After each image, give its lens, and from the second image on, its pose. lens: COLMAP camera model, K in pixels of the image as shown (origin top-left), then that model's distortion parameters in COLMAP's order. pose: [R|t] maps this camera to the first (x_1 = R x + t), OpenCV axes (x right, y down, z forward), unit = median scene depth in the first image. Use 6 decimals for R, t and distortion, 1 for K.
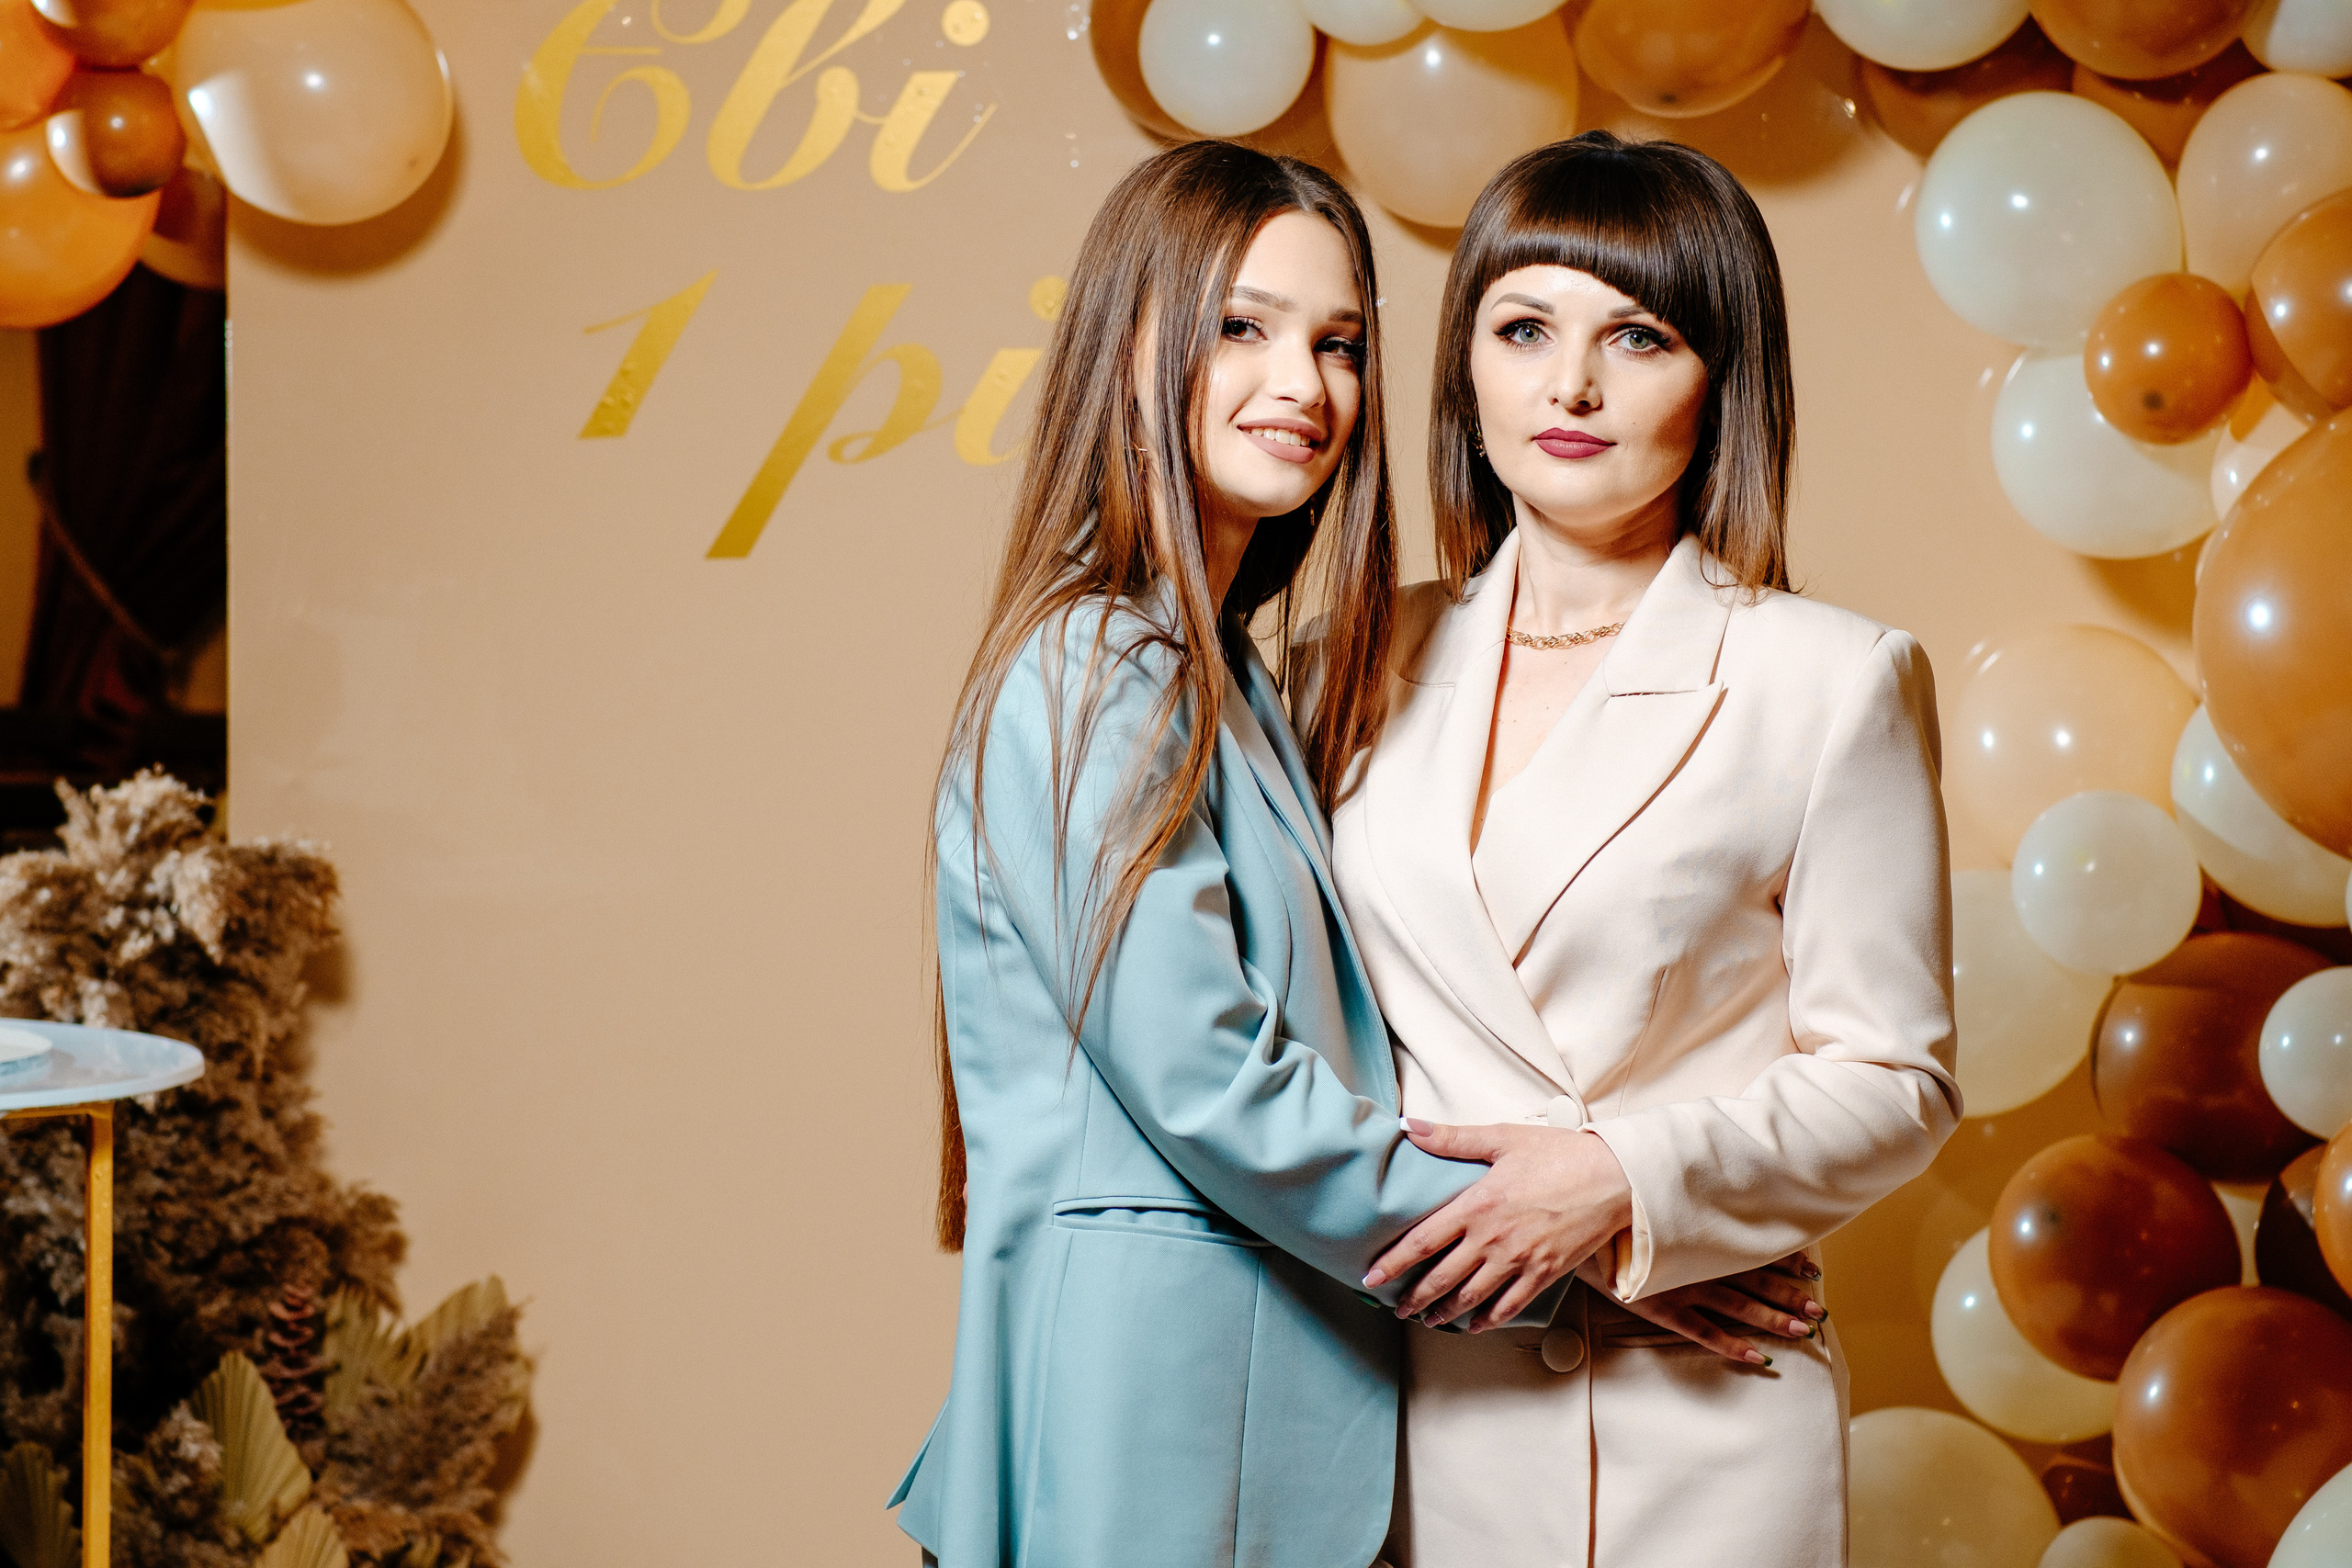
lens RADIAL K [[5690.9, 0, 1184.8], [0, 5690.9, 779.3], [0, 0, 1]] dist [0.399773, 0.000000]
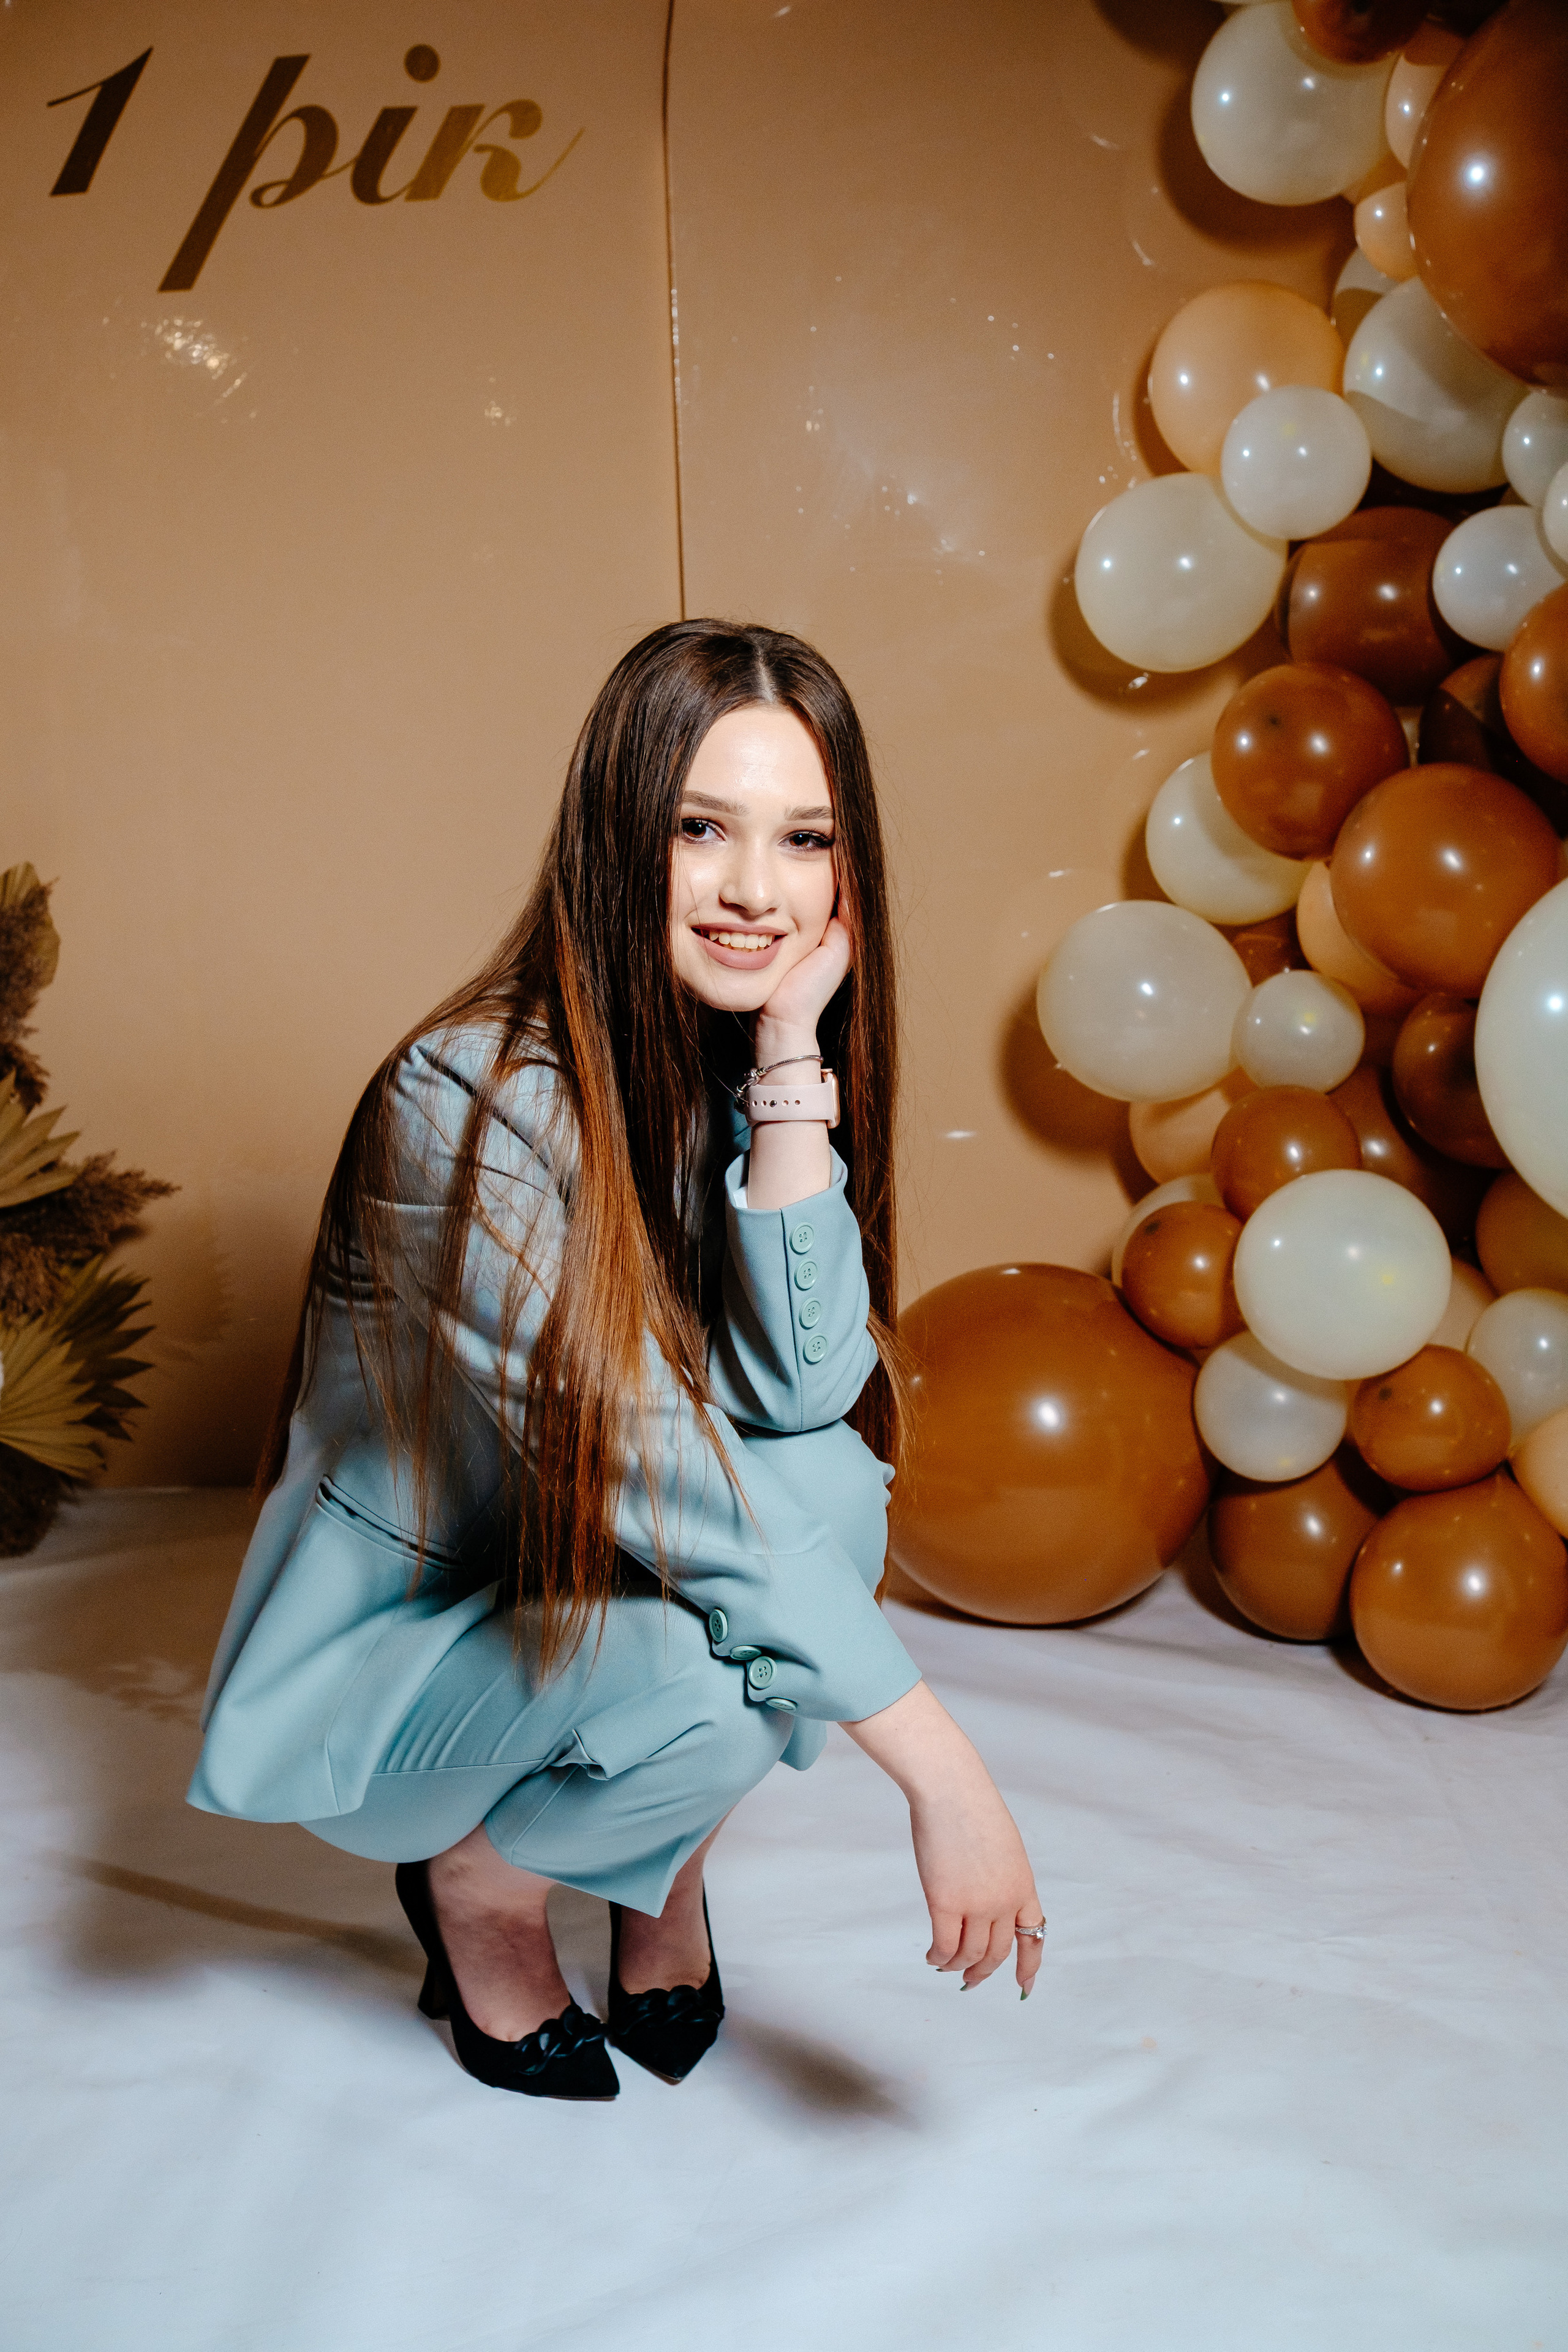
lens RADIAL K [[2345.1, 0, 780.2], [0, 2345.1, 1173.3], [0, 0, 1]] dist [-0.065897, 0.000000]
pose [[0.993991, -0.049866, 0.097441, -0.006964], [0.035267, 0.988629, 0.146180, 0.086501], [-0.103622, -0.141865, 0.984447, 0.466192]]
